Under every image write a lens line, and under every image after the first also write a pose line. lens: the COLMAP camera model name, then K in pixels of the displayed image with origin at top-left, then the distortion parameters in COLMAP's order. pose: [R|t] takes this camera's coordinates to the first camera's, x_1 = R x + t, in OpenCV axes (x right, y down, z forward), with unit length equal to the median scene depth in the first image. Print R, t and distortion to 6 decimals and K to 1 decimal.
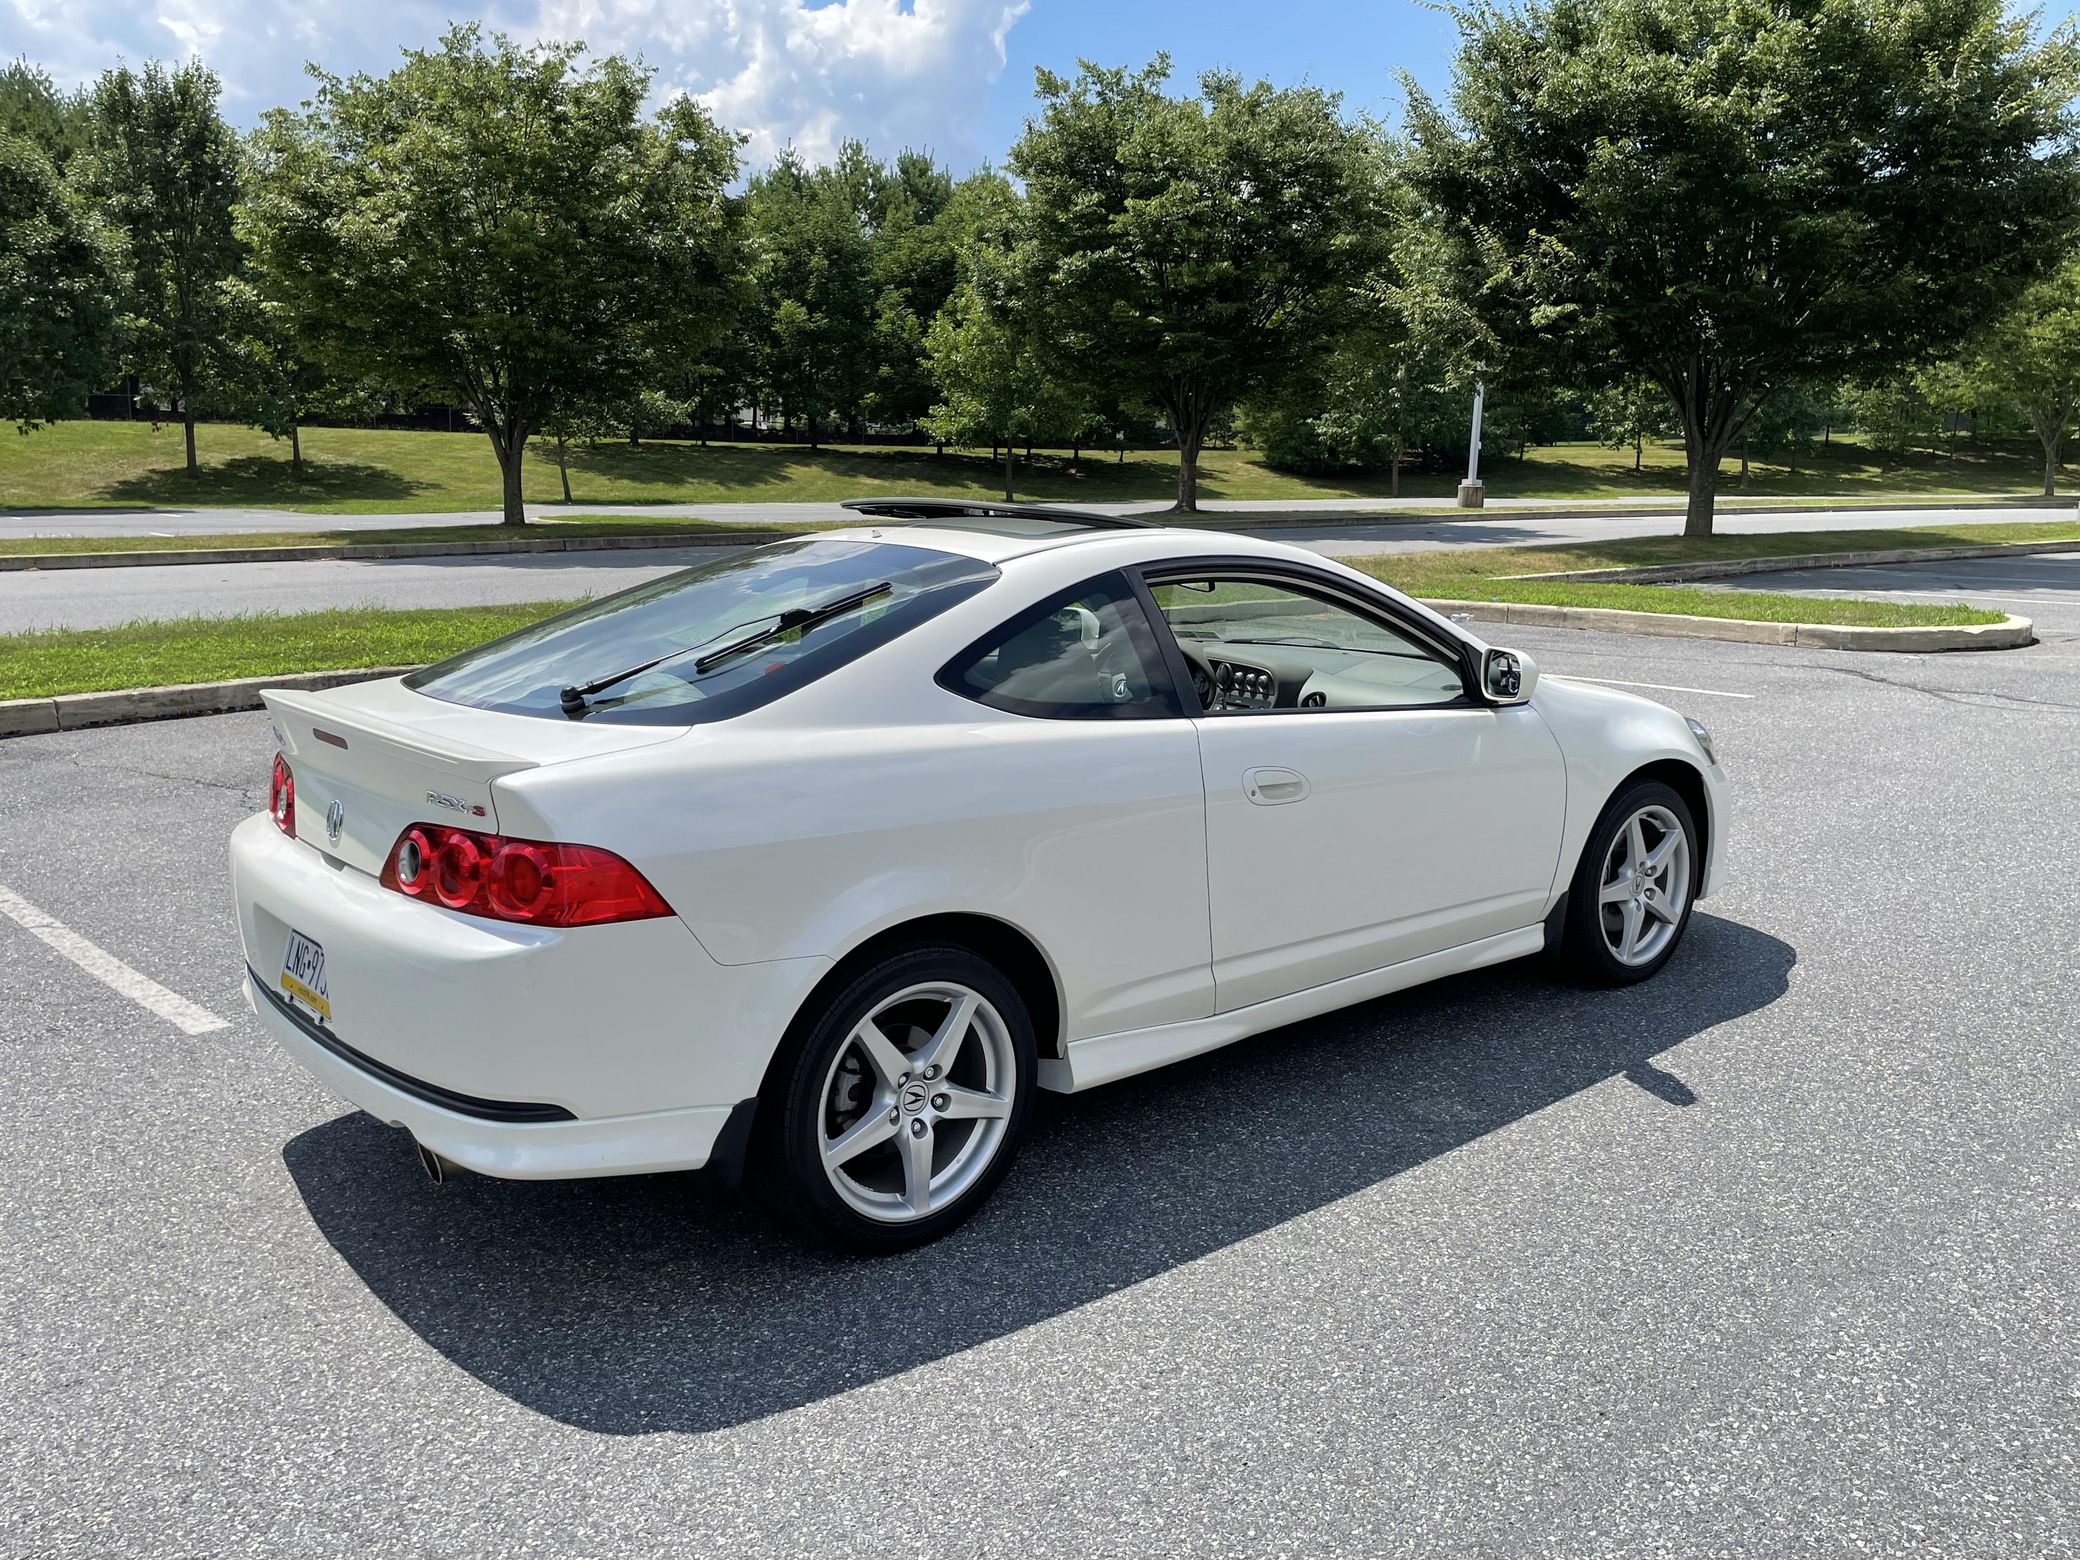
lens RADIAL K [[1644.2, 0, 1057.3], [0, 1644.2, 767.1], [0, 0, 1]] dist [0.095449, -0.124462]
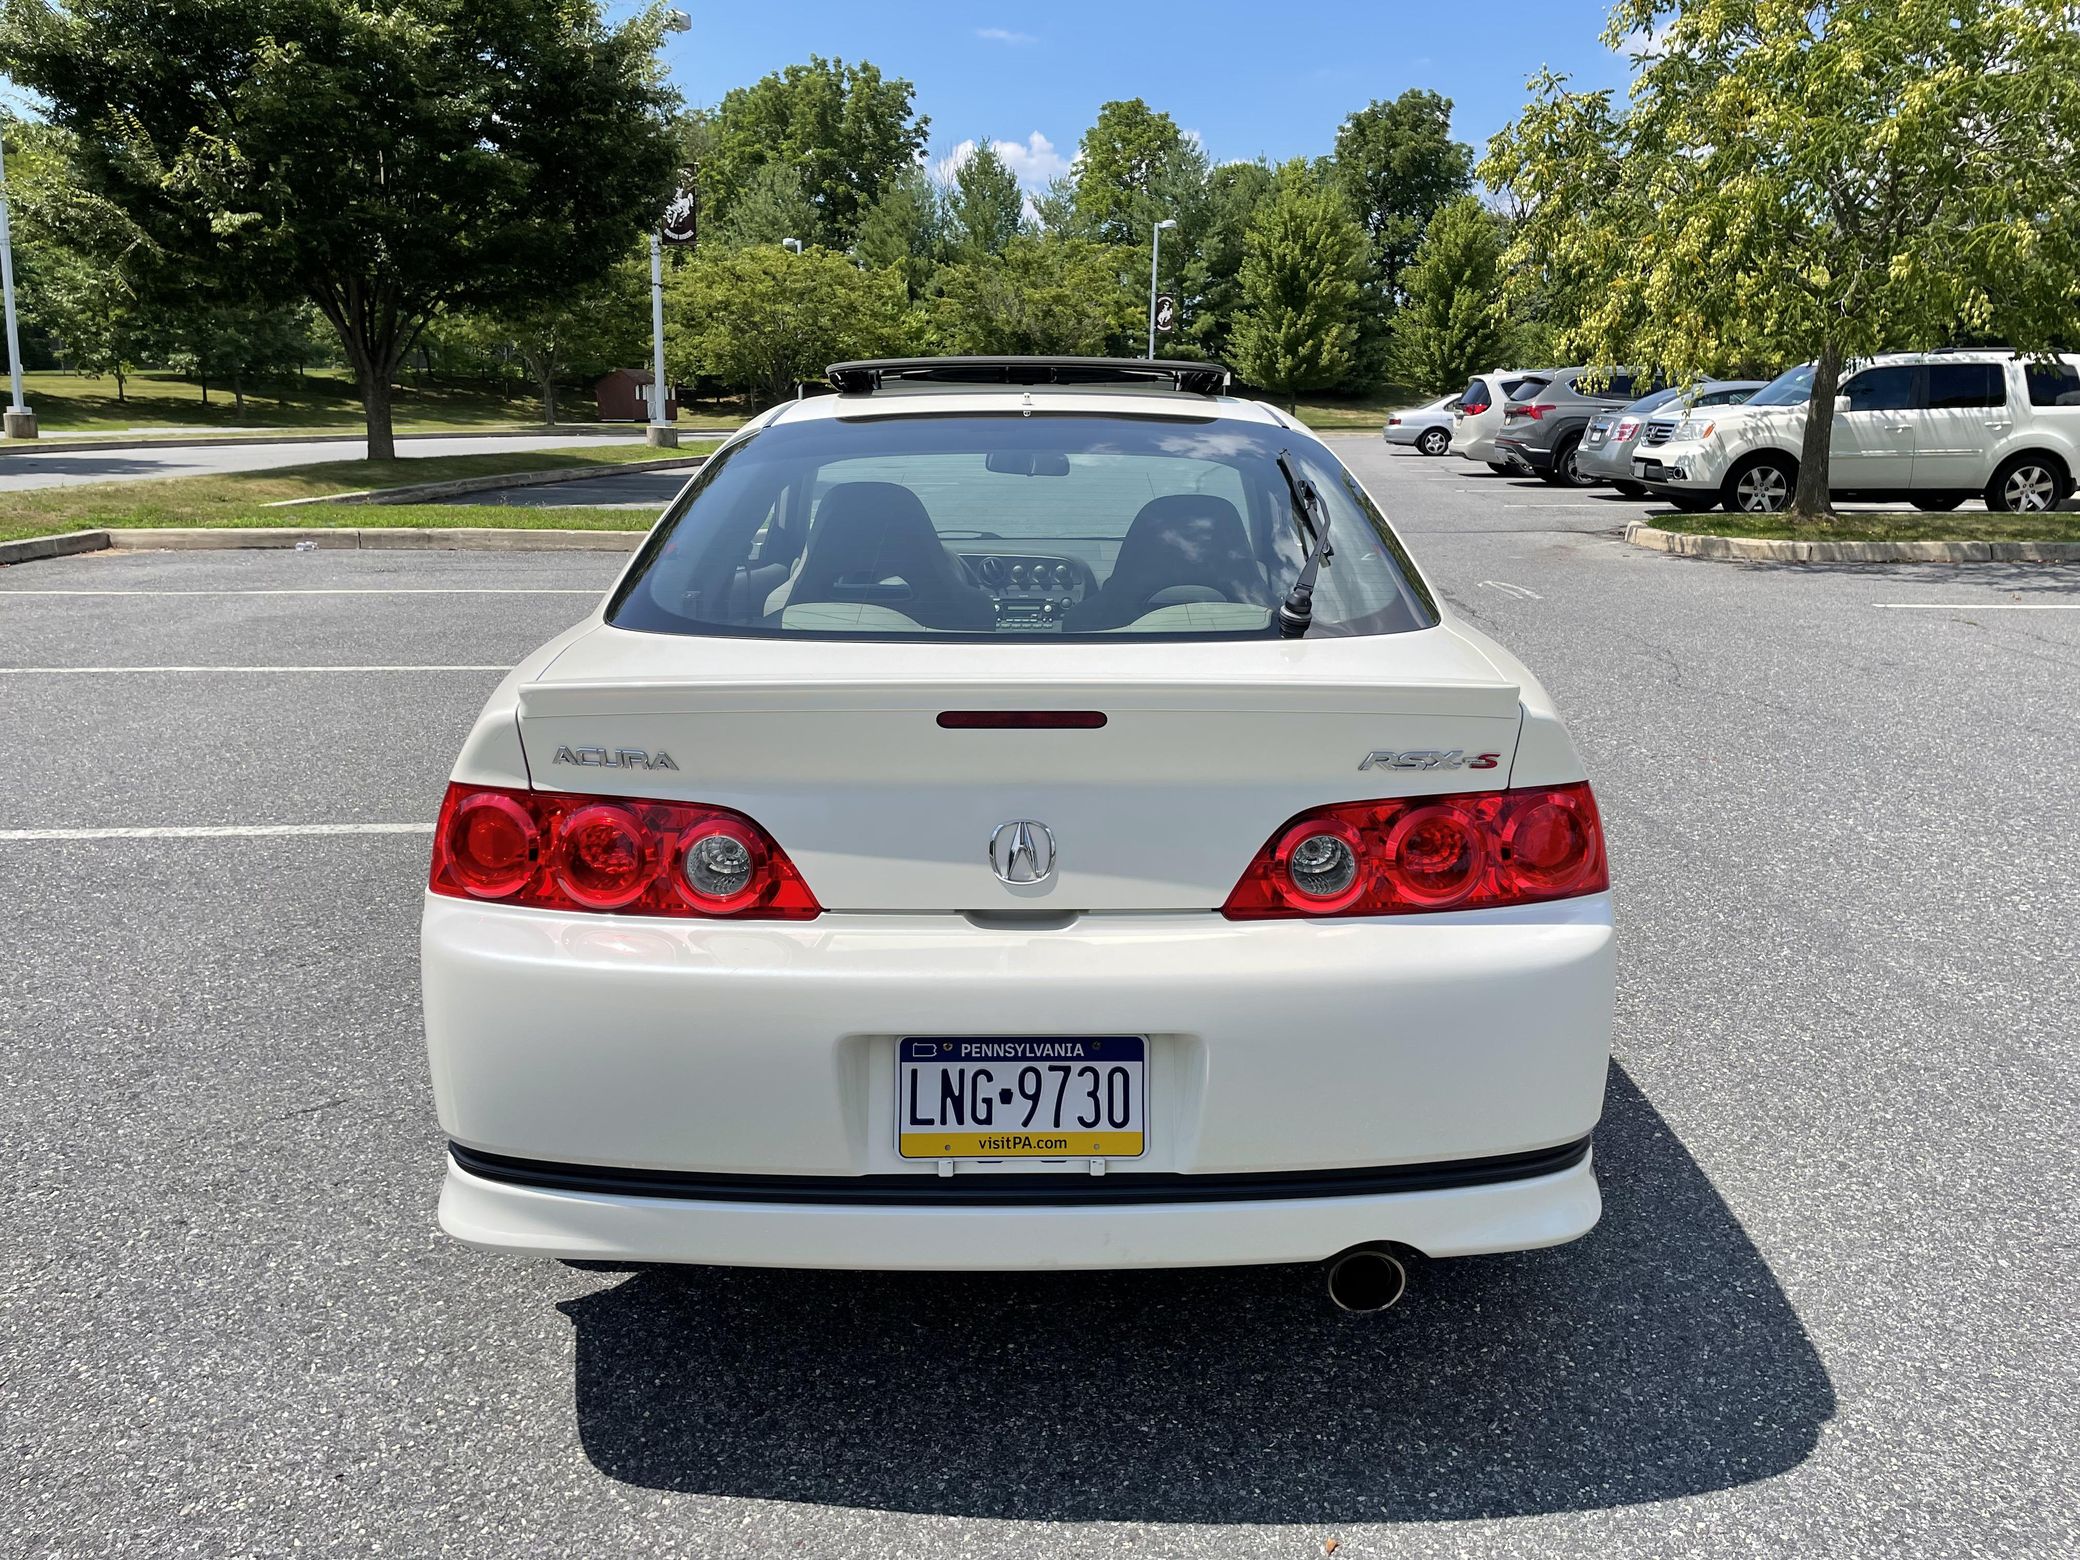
lens RADIAL K [[1540.5, 0, 1064.7], [0, 1540.5, 767.8], [0, 0, 1]] dist [0.091547, -0.111995]
pose [[0.648595, -0.174281, 0.740912, -0.092991], [0.134822, 0.984346, 0.113518, -0.006843], [-0.749097, 0.026264, 0.661939, 0.067853]]
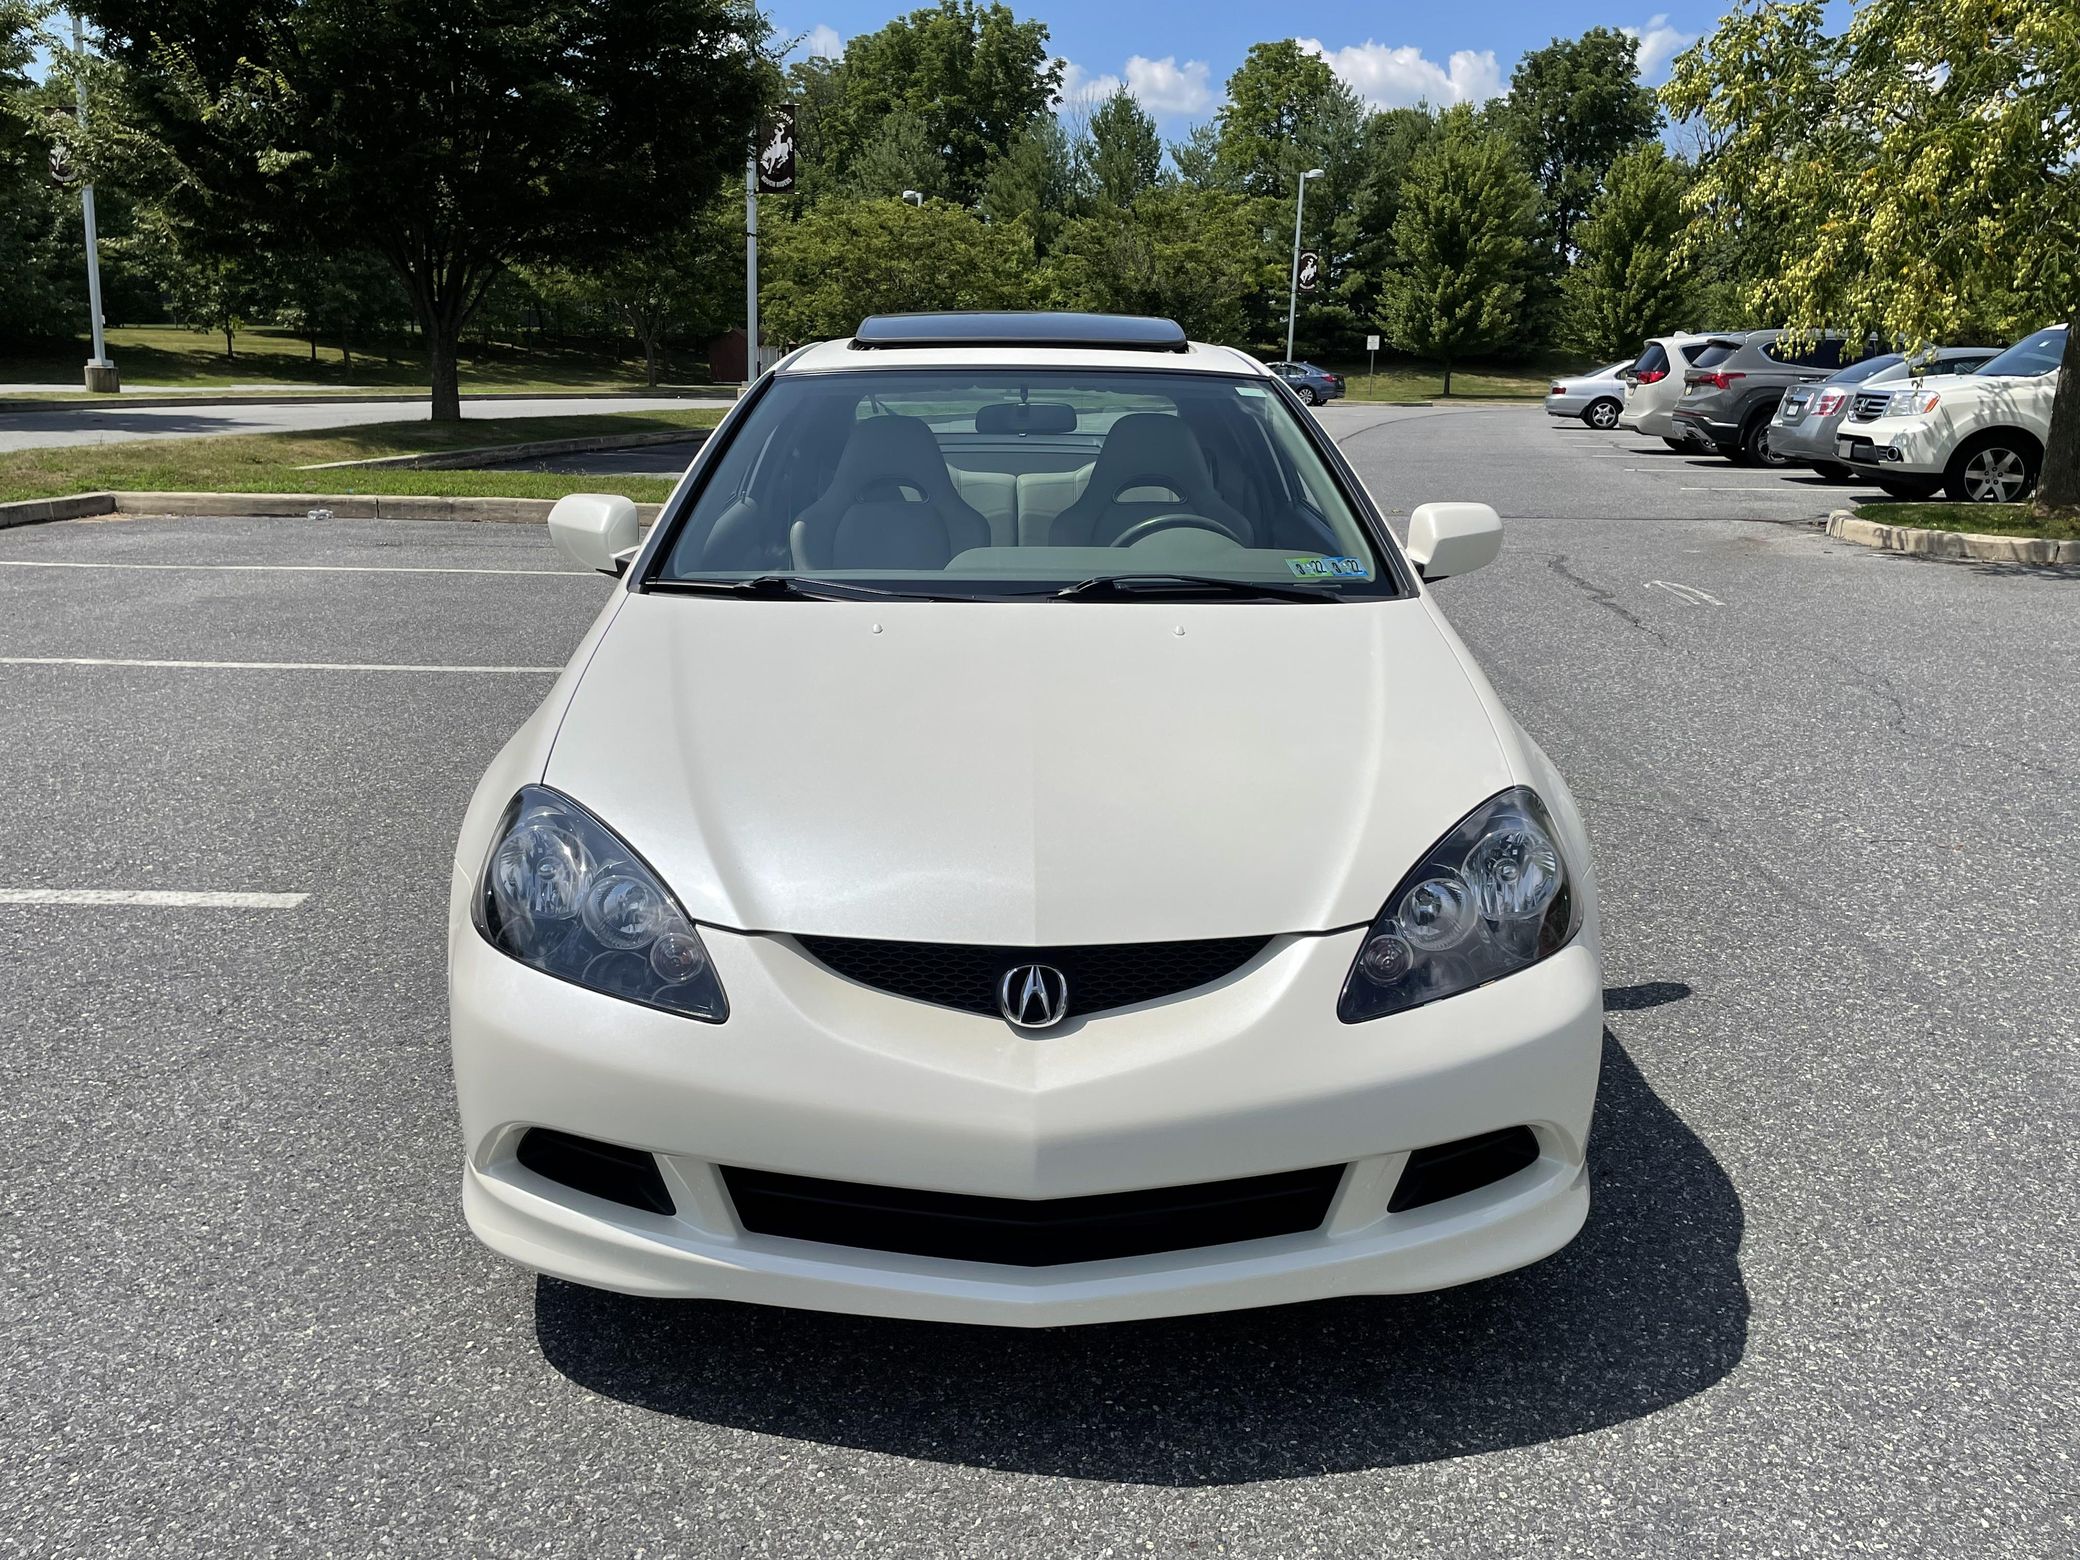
lens RADIAL K [[1644.2, 0, 1057.3], [0, 1644.2, 767.1], [0, 0, 1]] dist [0.095449, -0.124462]
pose [[0.709602, -0.158604, 0.686520, -0.056018], [0.115016, 0.987341, 0.109218, -0.008618], [-0.695152, 0.001459, 0.718861, 0.084478]]
